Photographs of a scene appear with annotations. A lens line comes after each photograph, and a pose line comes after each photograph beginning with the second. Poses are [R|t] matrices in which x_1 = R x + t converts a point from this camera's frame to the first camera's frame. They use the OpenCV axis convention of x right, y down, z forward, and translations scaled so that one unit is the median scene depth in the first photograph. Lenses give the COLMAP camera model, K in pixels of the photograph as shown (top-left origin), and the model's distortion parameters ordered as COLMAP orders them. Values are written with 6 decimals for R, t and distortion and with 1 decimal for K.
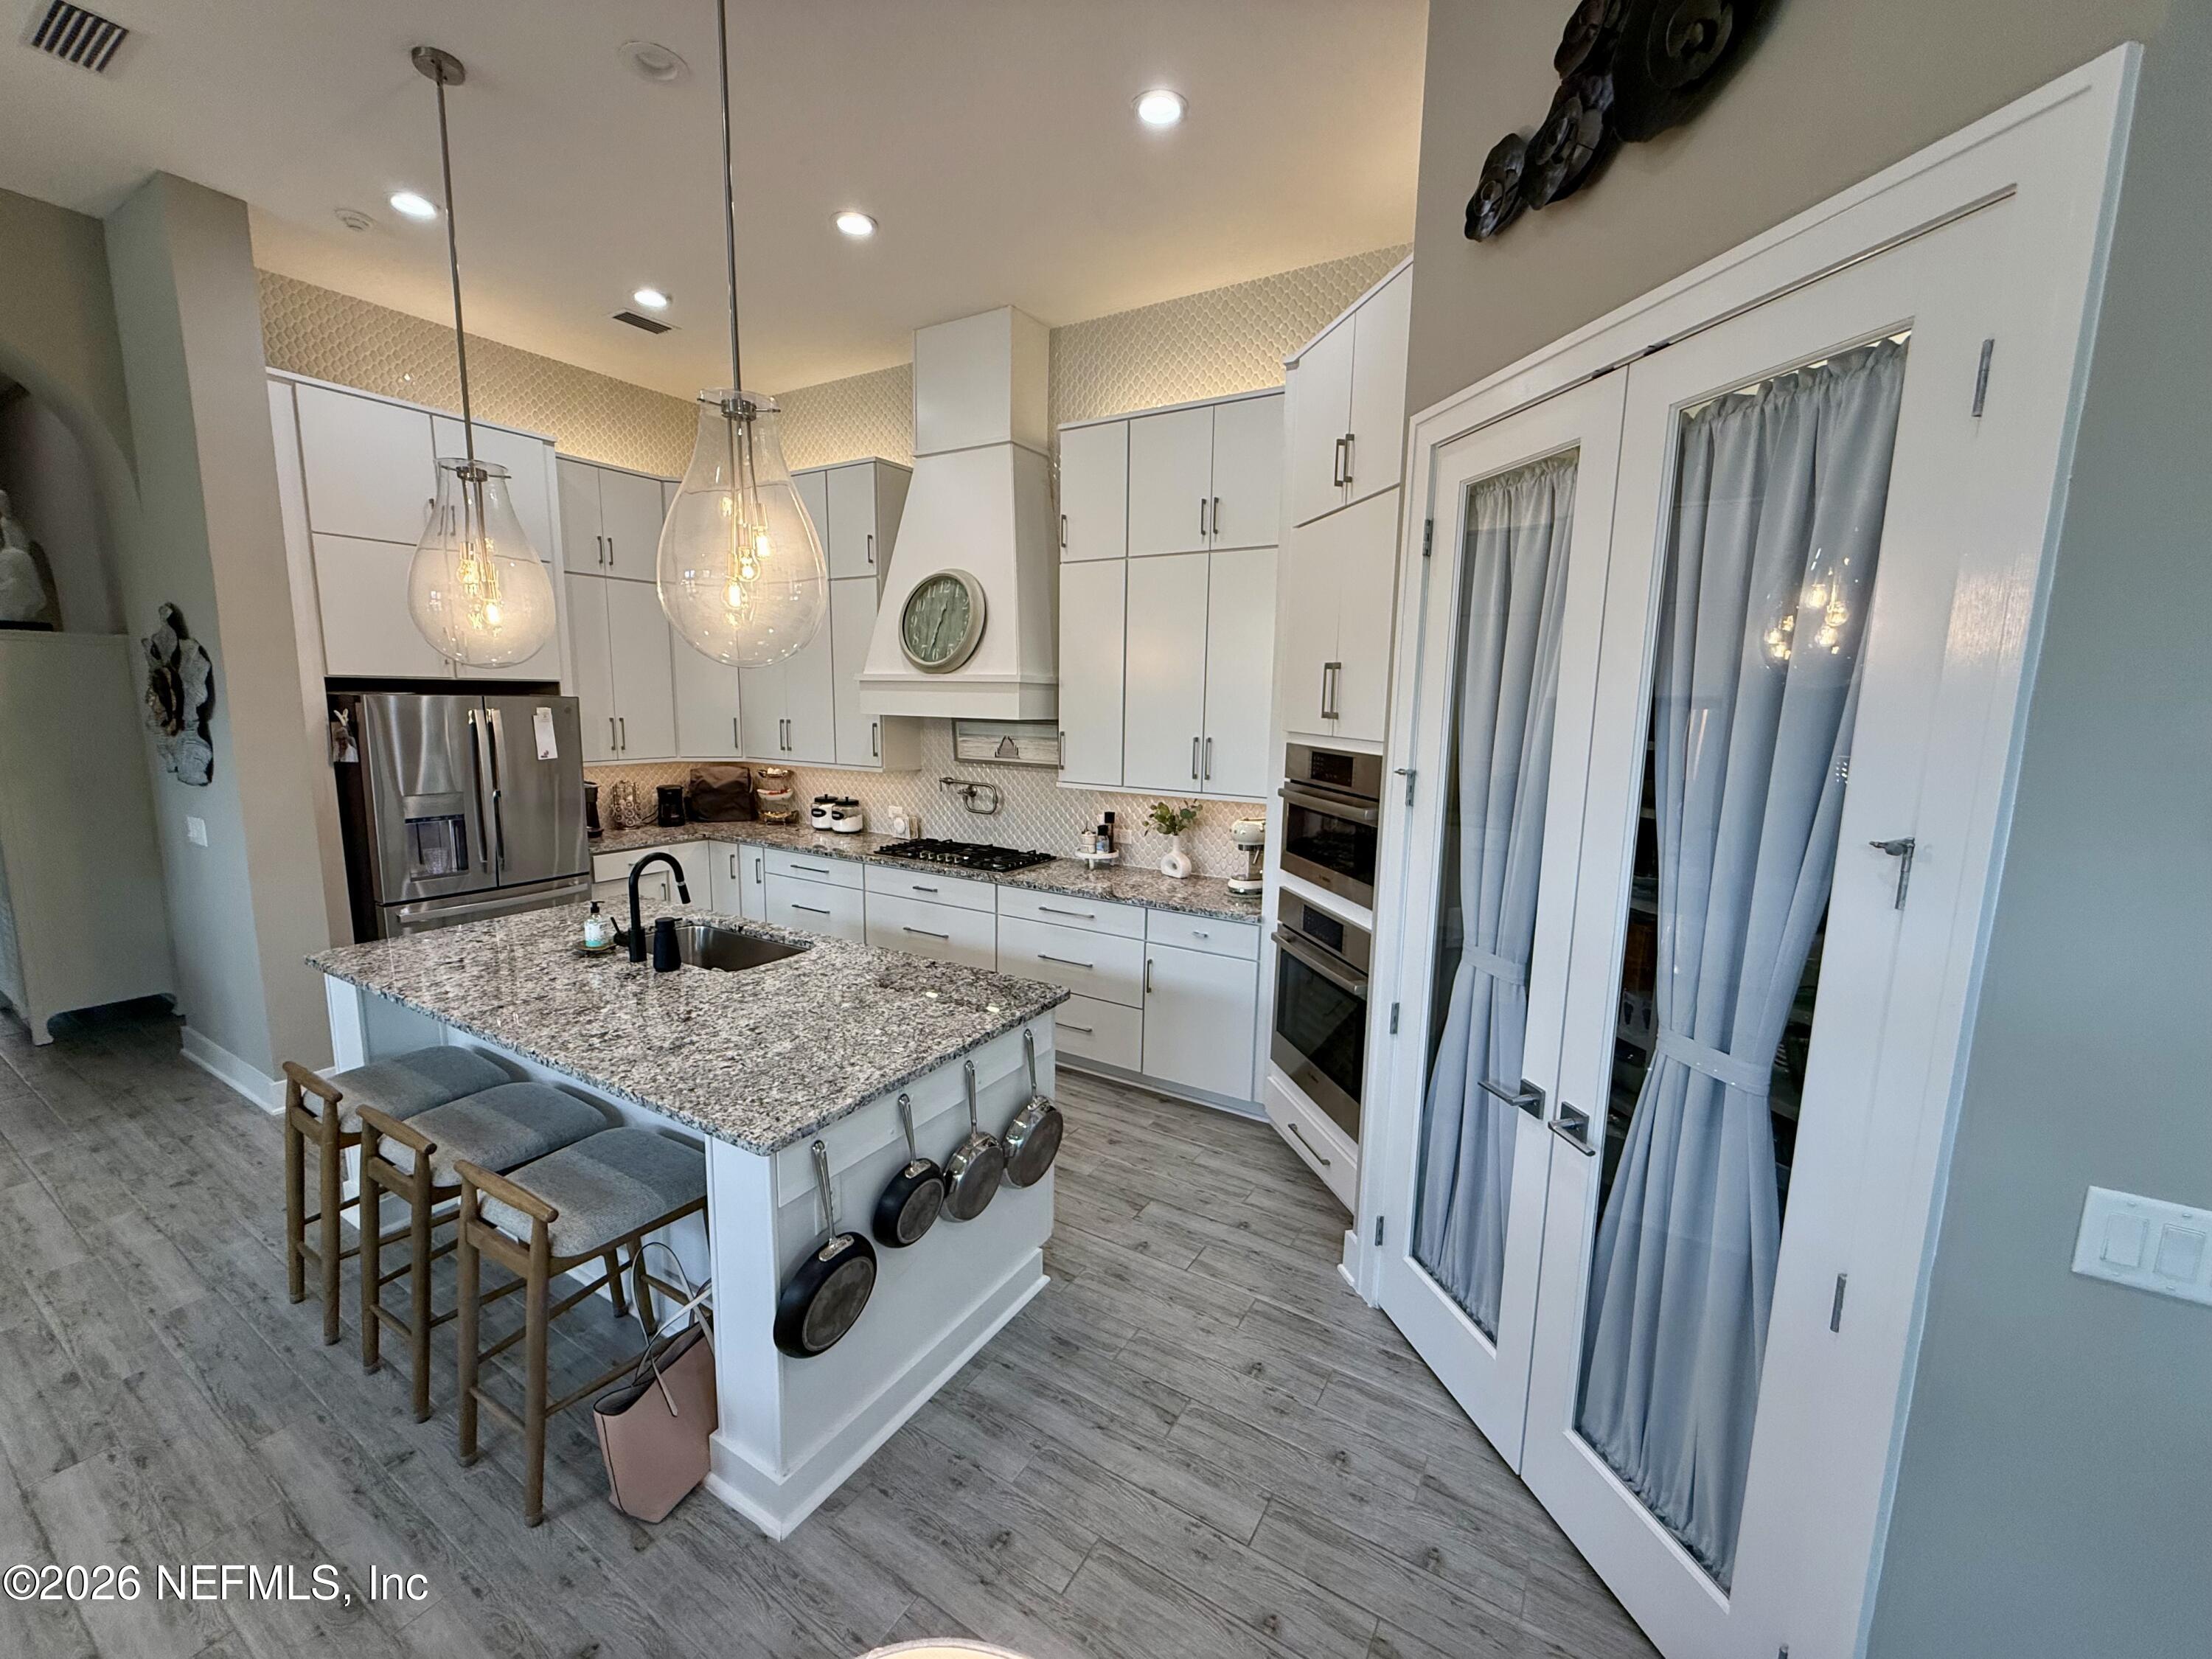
lens RADIAL K [[885.9, 0, 1099.2], [0, 885.9, 827.8], [0, 0, 1]] dist [0.002766, 0.000323]
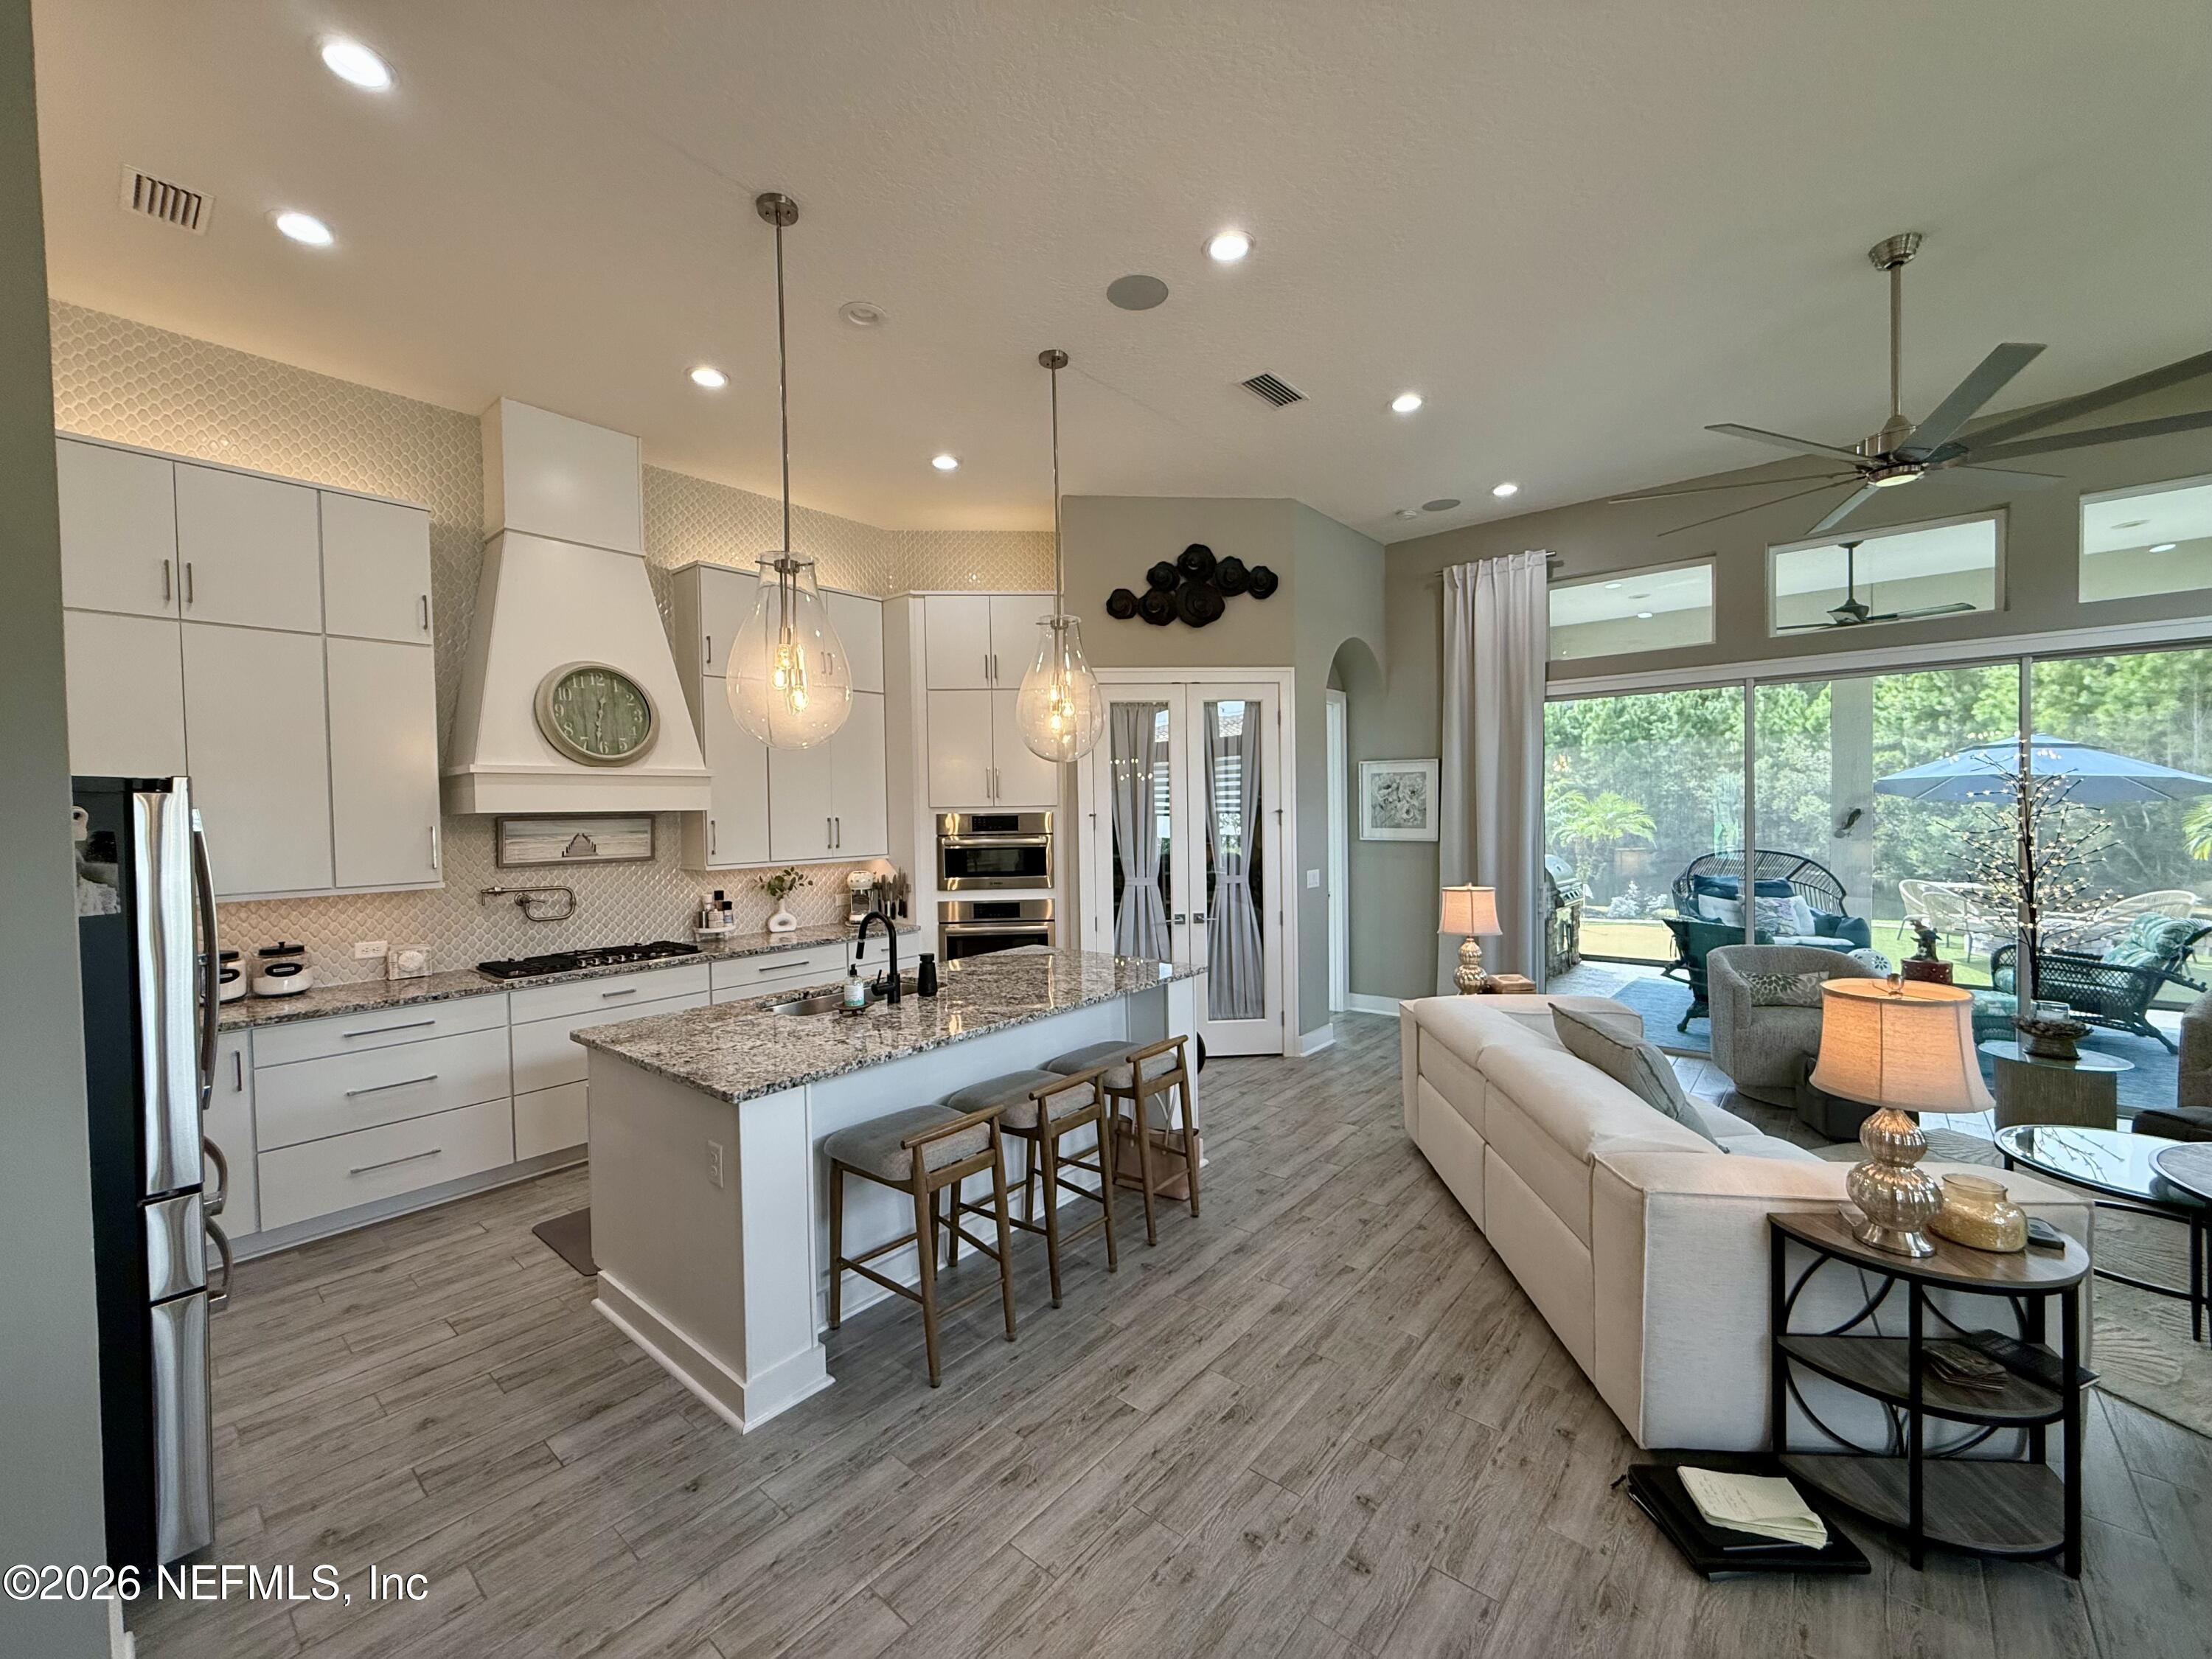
lens RADIAL K [[886.7, 0, 1100.8], [0, 886.7, 829.1], [0, 0, 1]] dist [0.001612, -0.000172]
pose [[0.147877, -0.039975, 0.988198, -1.623311], [0.168136, 0.985654, 0.014711, -0.046801], [-0.974609, 0.163976, 0.152476, 0.515603]]
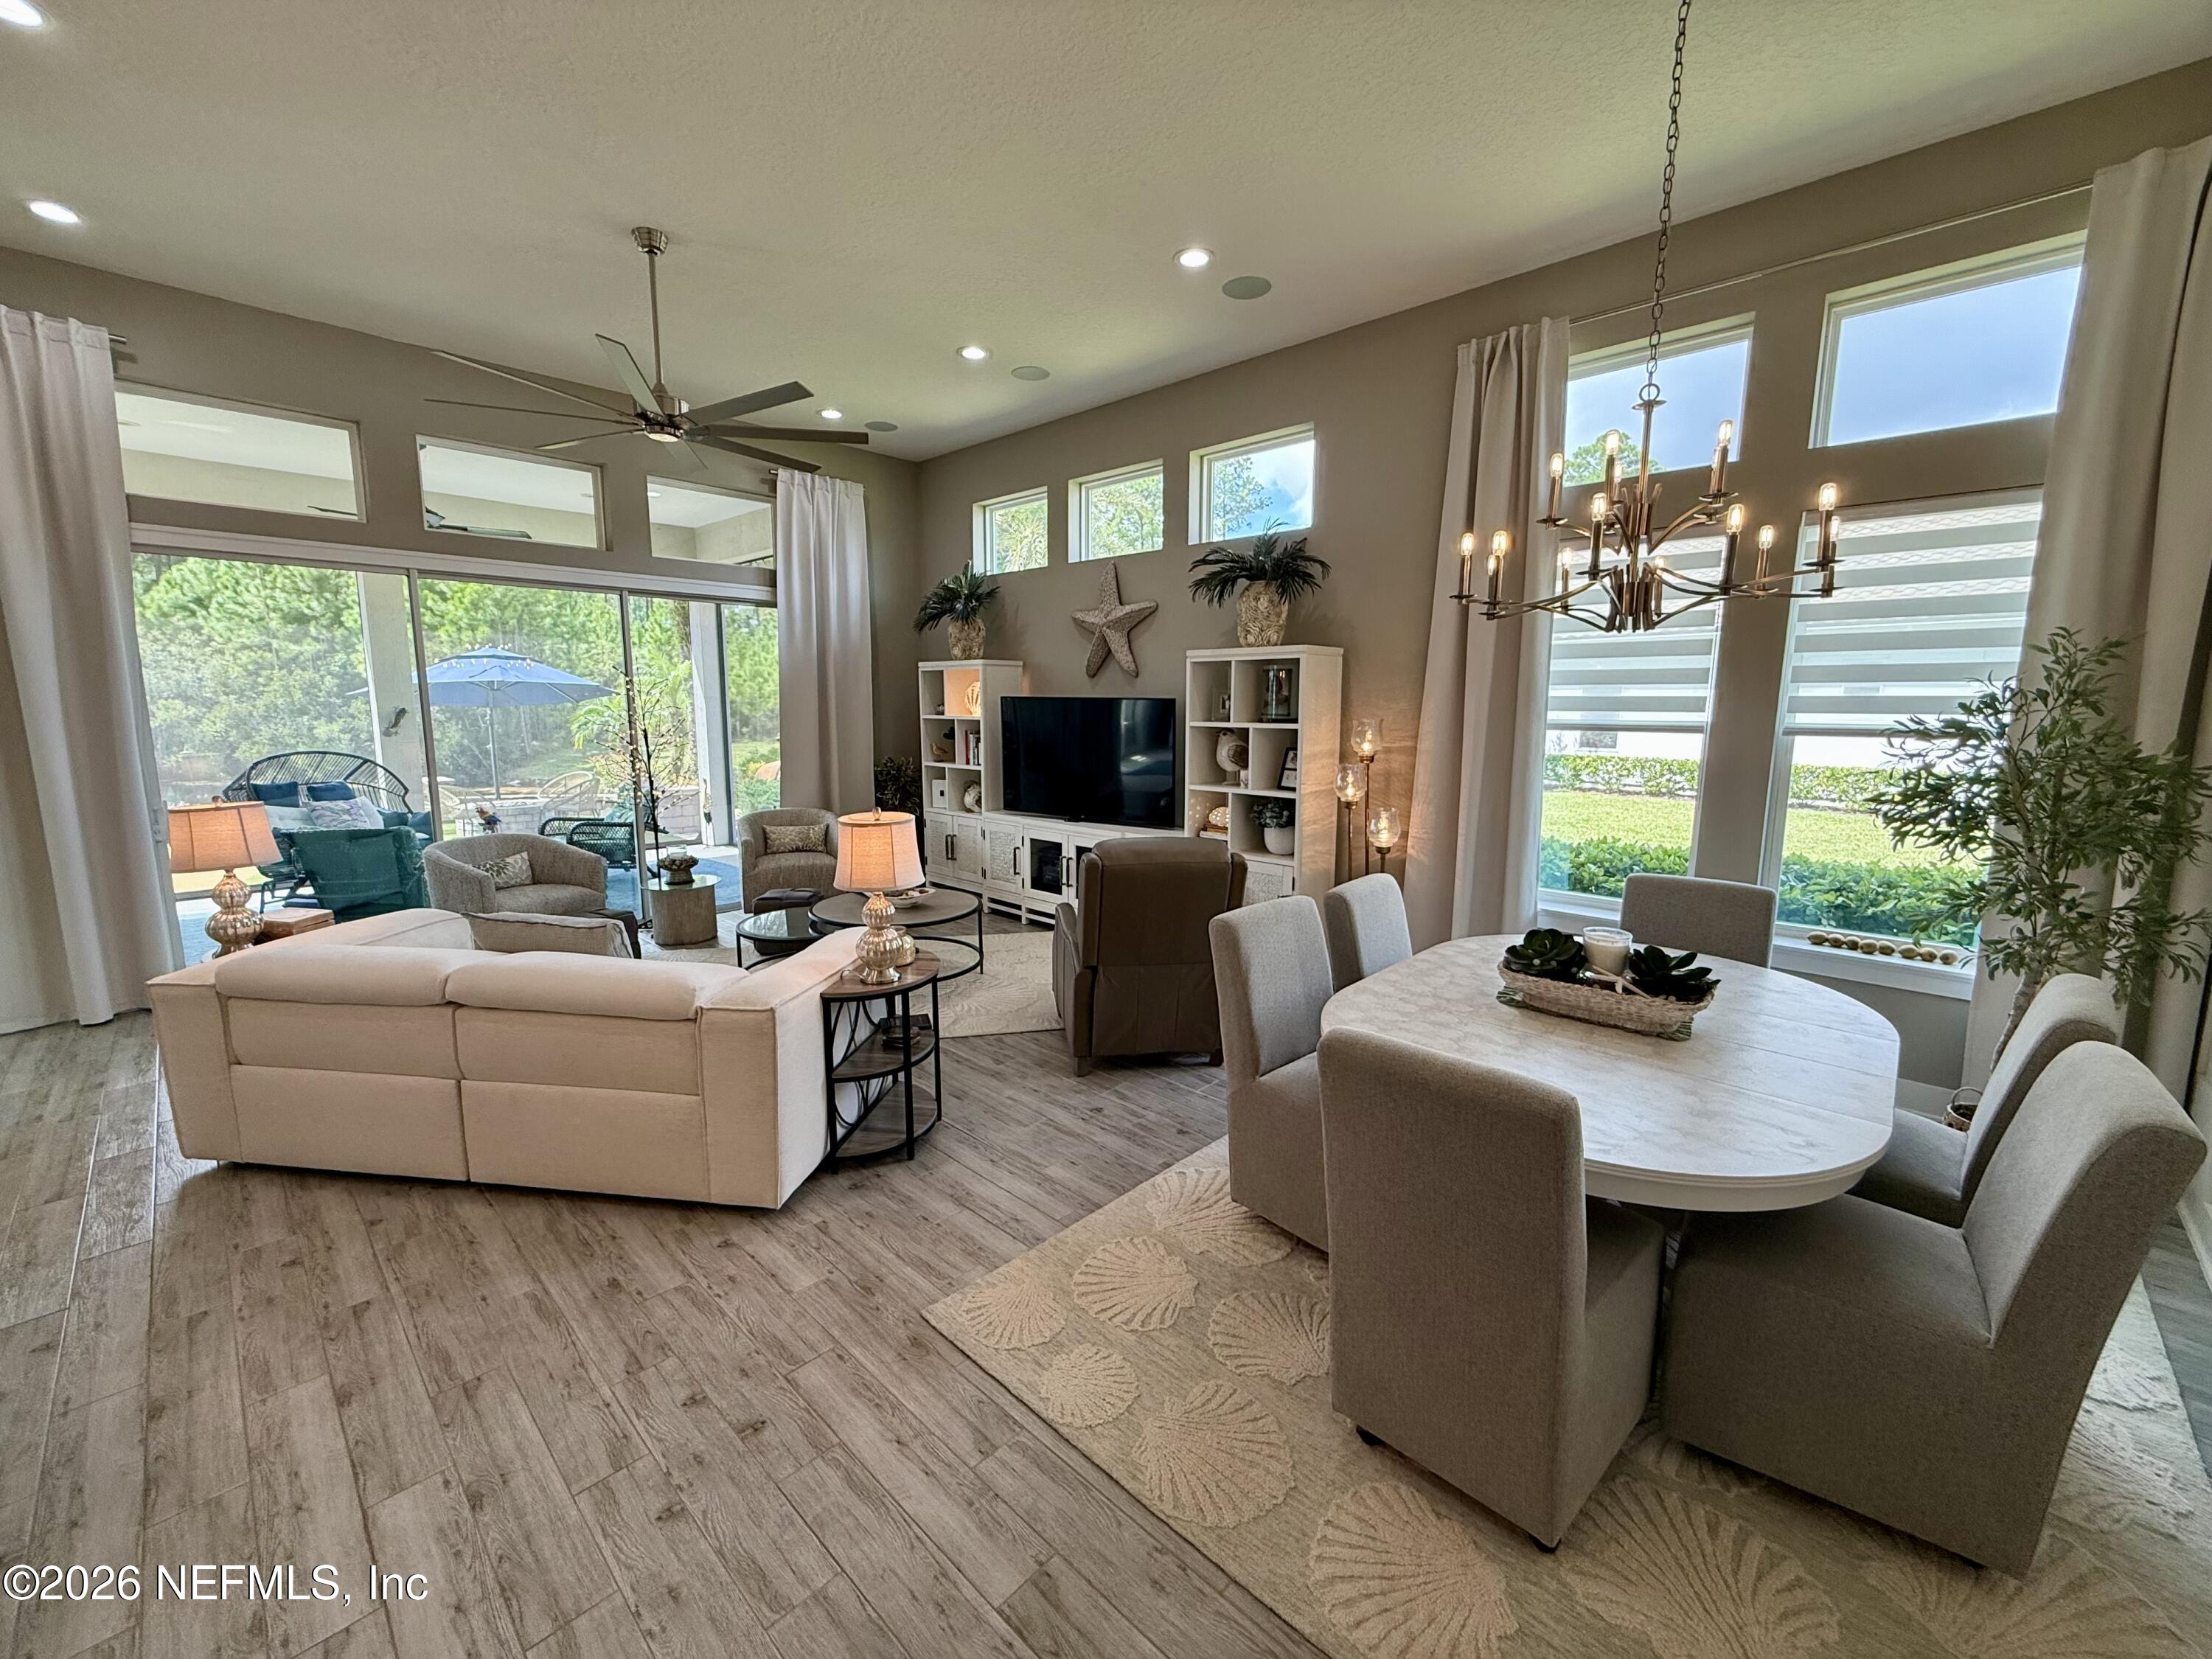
lens RADIAL K [[882.4, 0, 1099.9], [0, 882.4, 832.4], [0, 0, 1]] dist [0.007043, -0.000200]
pose [[-0.978255, -0.048033, 0.201765, -1.340005], [0.013245, 0.956359, 0.291894, -0.097153], [-0.206981, 0.288219, -0.934927, 0.967646]]
